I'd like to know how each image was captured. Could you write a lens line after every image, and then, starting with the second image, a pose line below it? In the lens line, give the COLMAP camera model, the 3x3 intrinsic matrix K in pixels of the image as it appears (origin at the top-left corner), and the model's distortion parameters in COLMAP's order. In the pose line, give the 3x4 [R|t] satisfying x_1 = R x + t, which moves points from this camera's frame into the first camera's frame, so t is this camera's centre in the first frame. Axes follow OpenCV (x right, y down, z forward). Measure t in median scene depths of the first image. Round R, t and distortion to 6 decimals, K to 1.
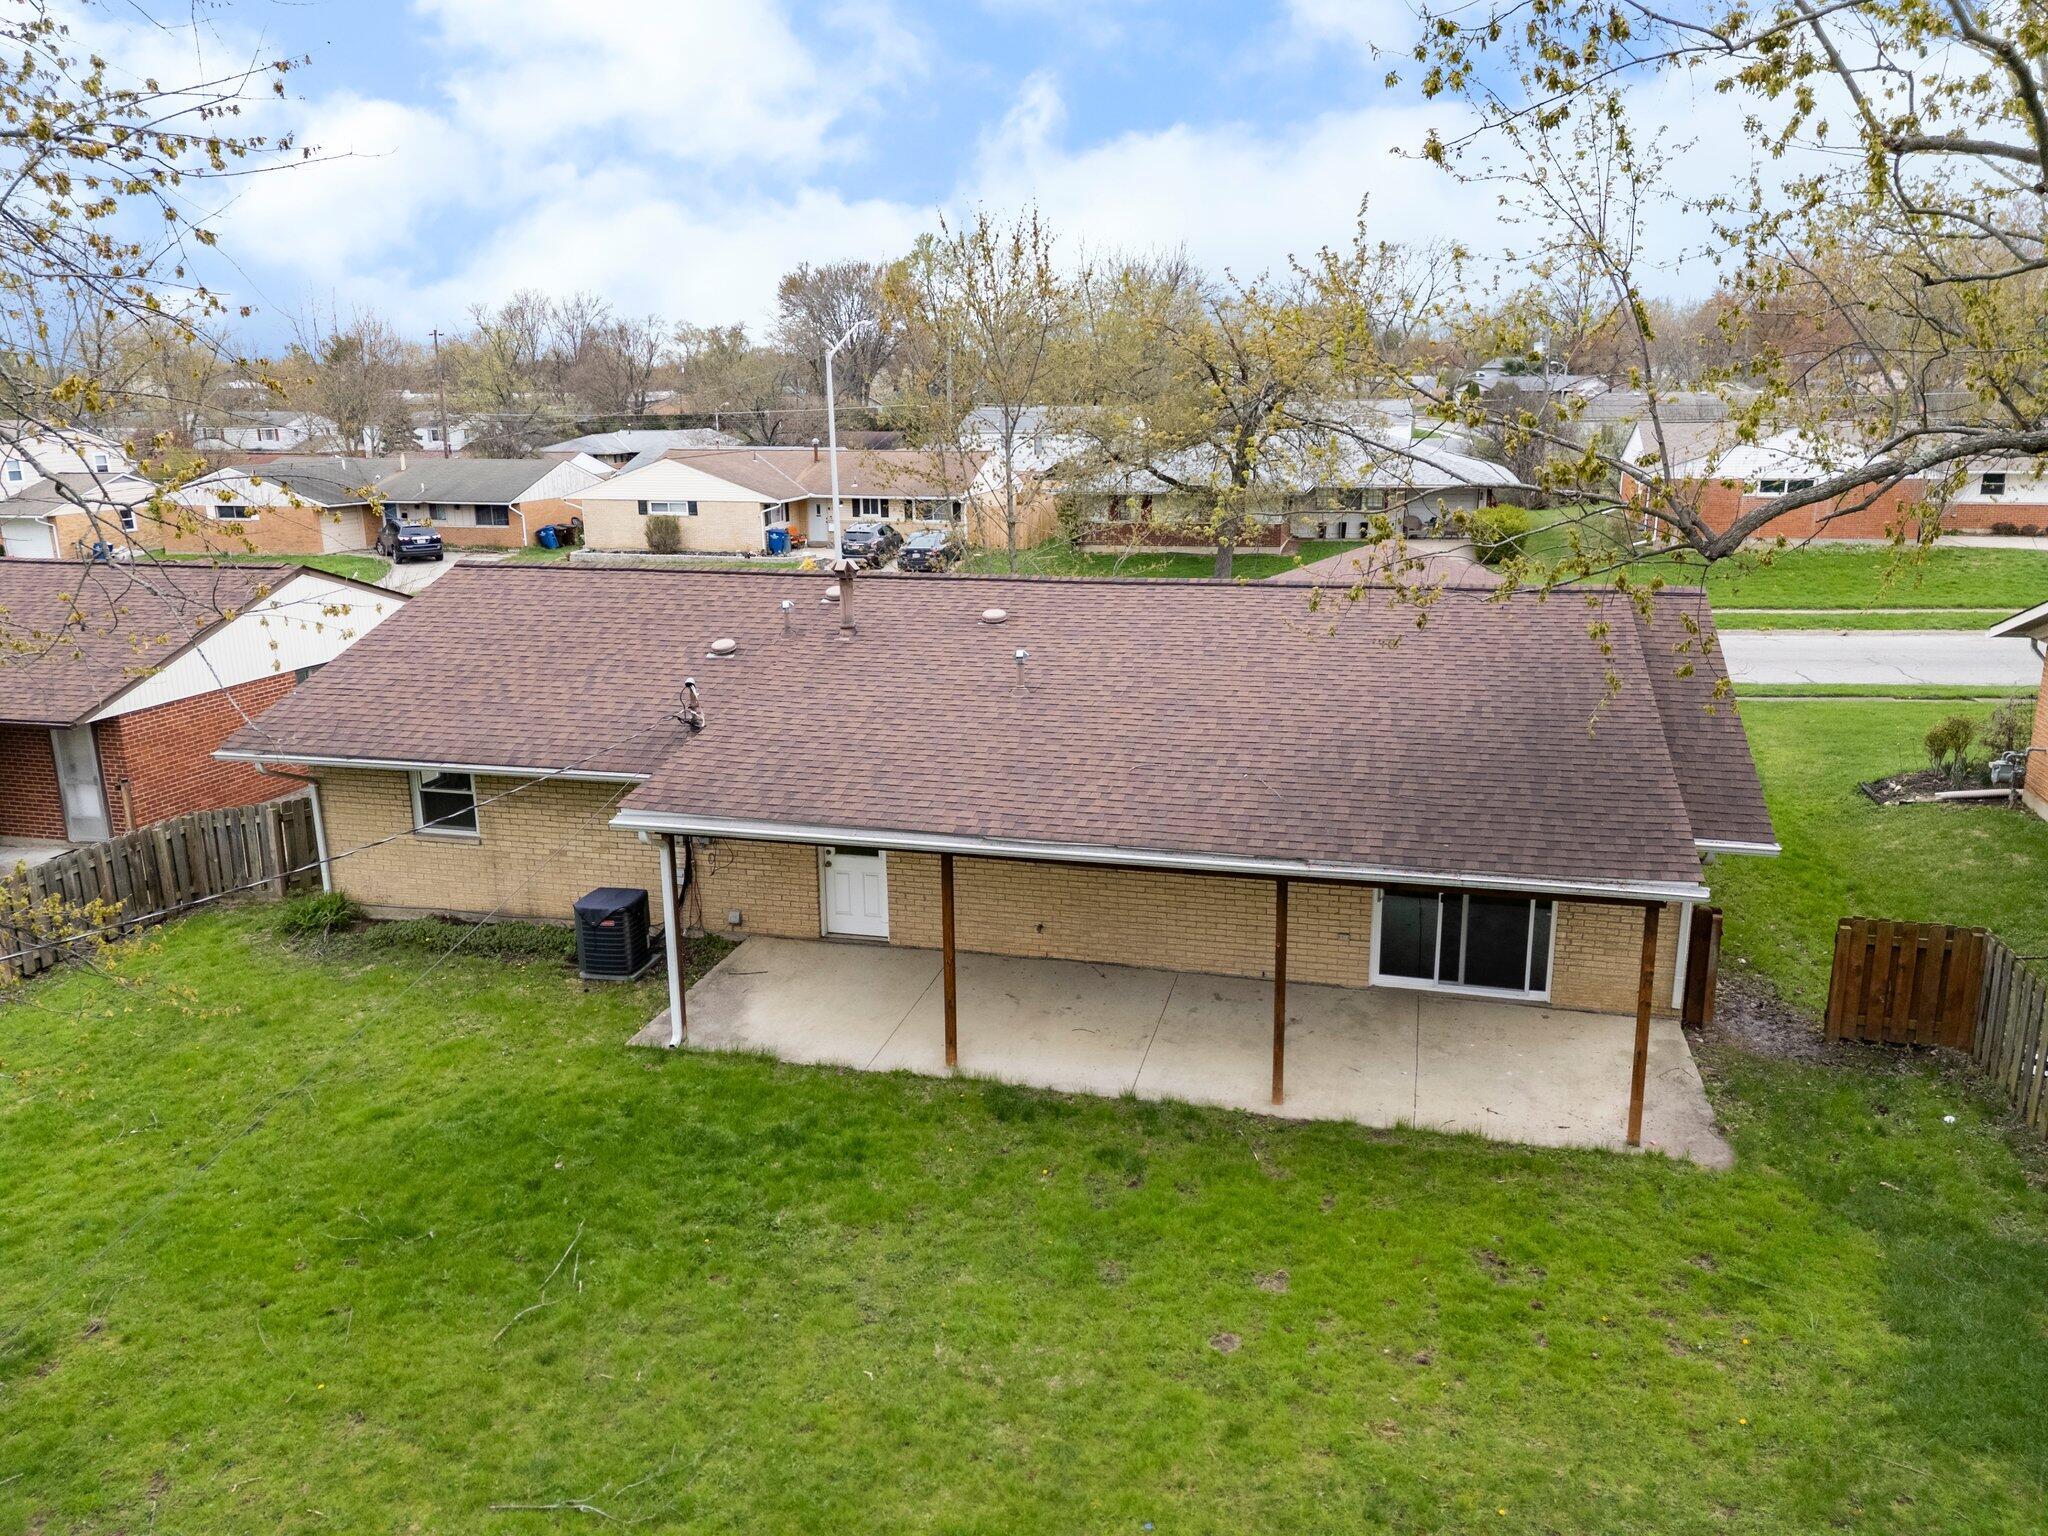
lens RADIAL K [[1490.6, 0, 1024.0], [0, 1490.6, 768.0], [0, 0, 1]] dist [0.031539, -0.005720]
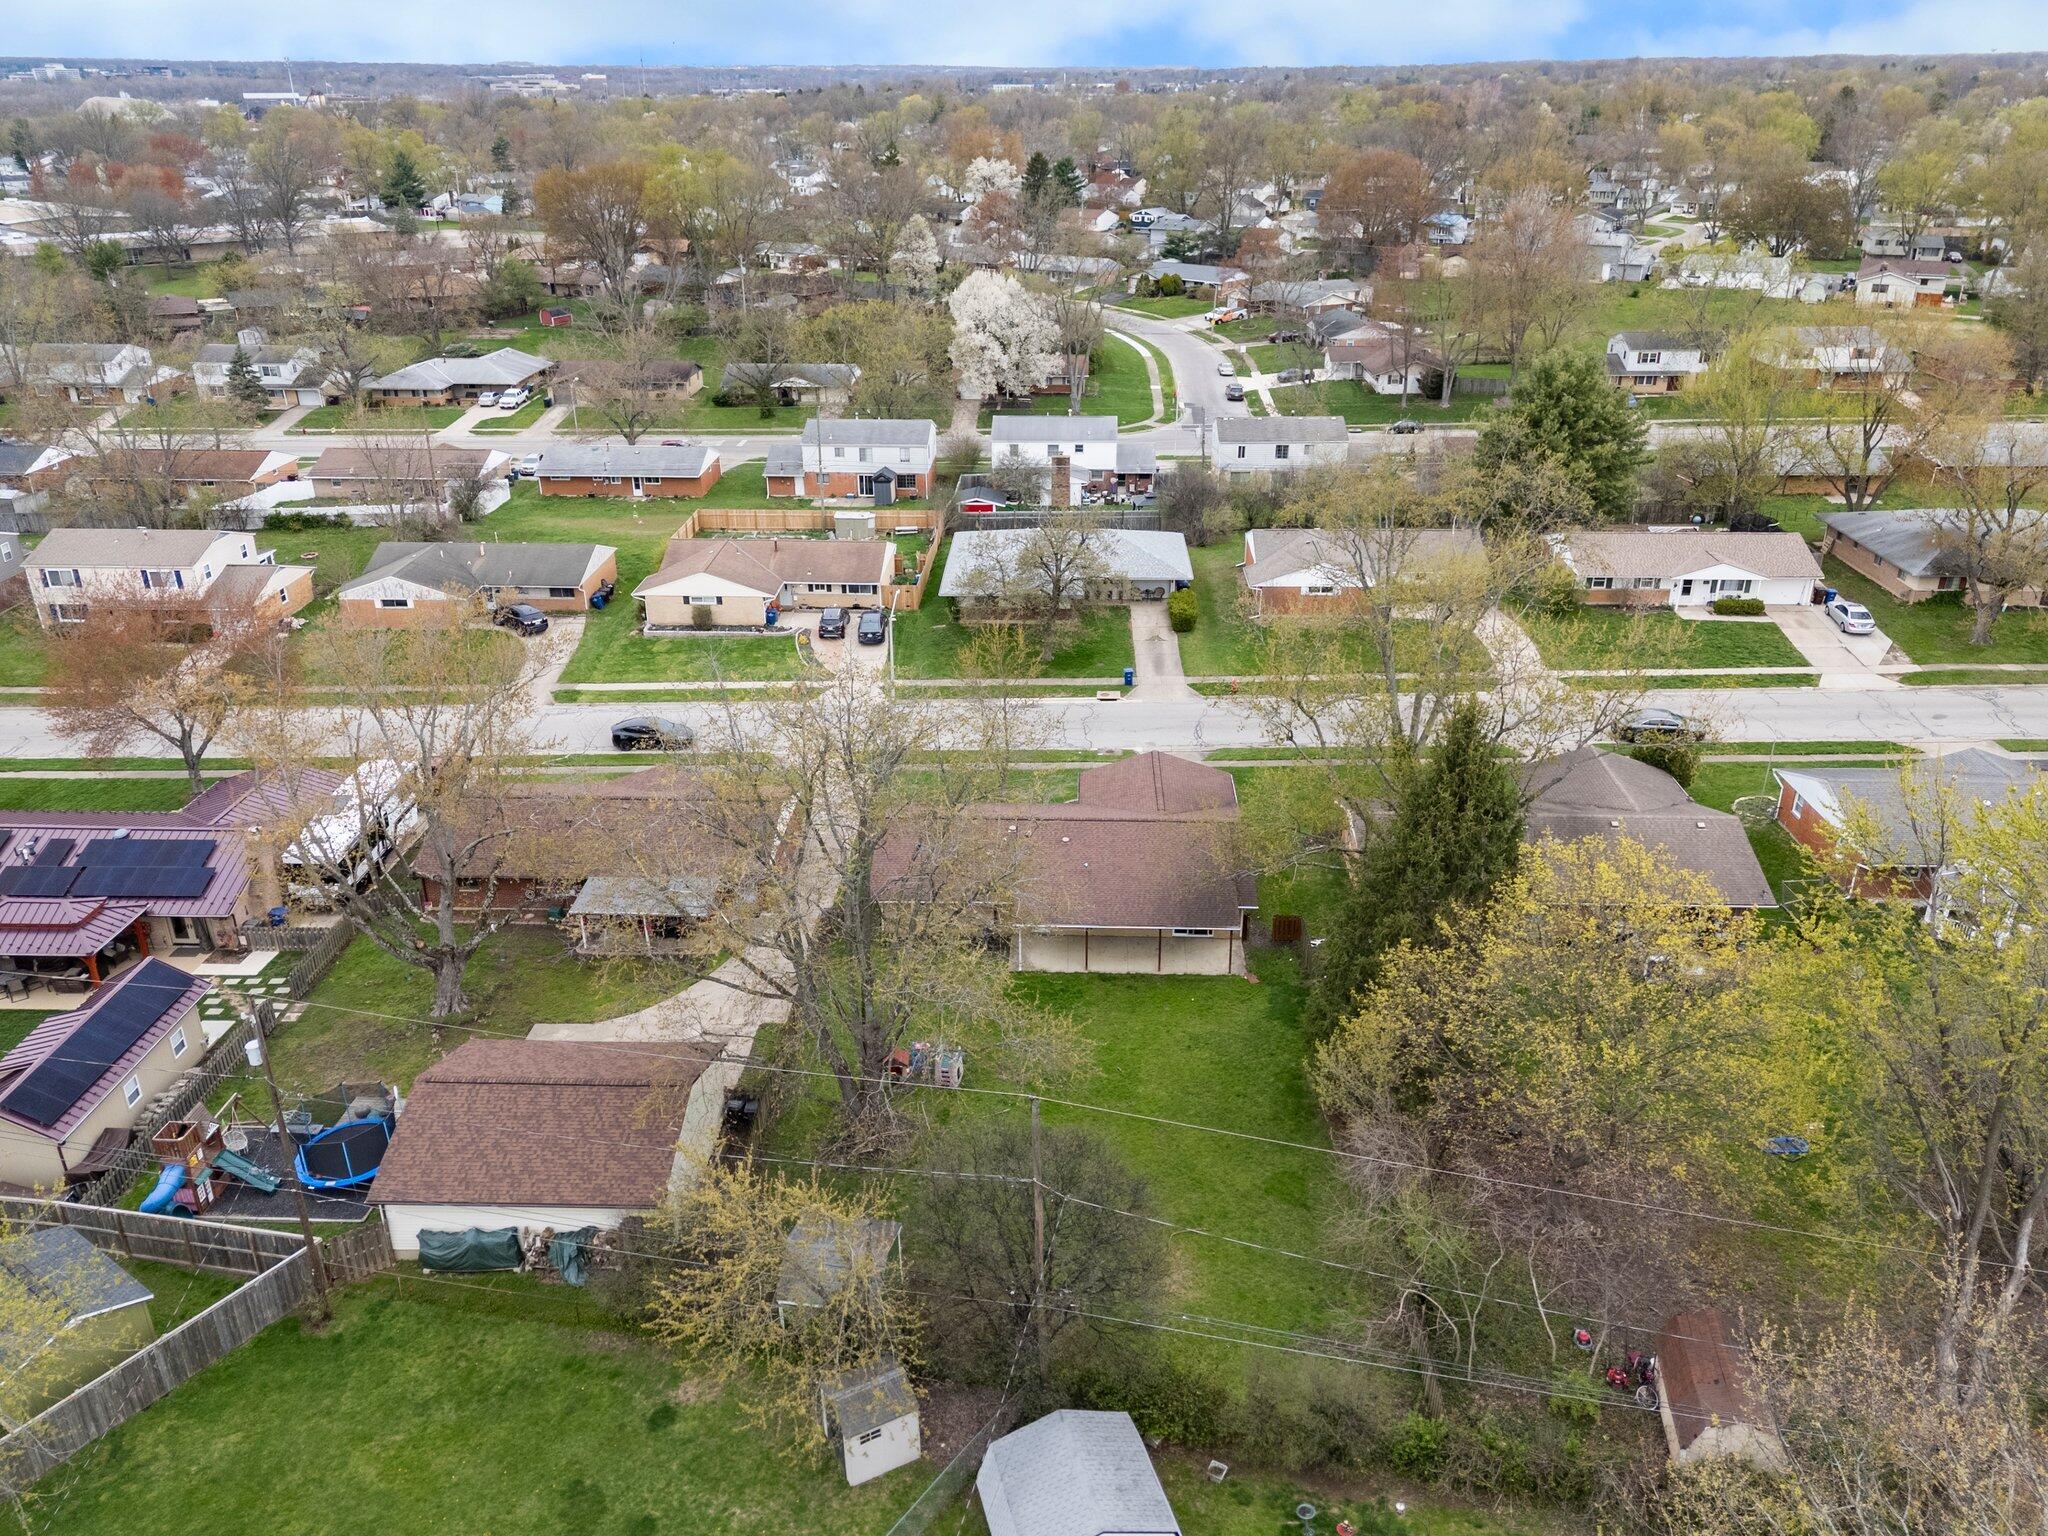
lens RADIAL K [[1490.6, 0, 1024.0], [0, 1490.6, 768.0], [0, 0, 1]] dist [0.031539, -0.005720]
pose [[0.975556, -0.084479, 0.202866, -1.090604], [0.048748, 0.983348, 0.175070, -1.188038], [-0.214277, -0.160902, 0.963429, -3.172600]]
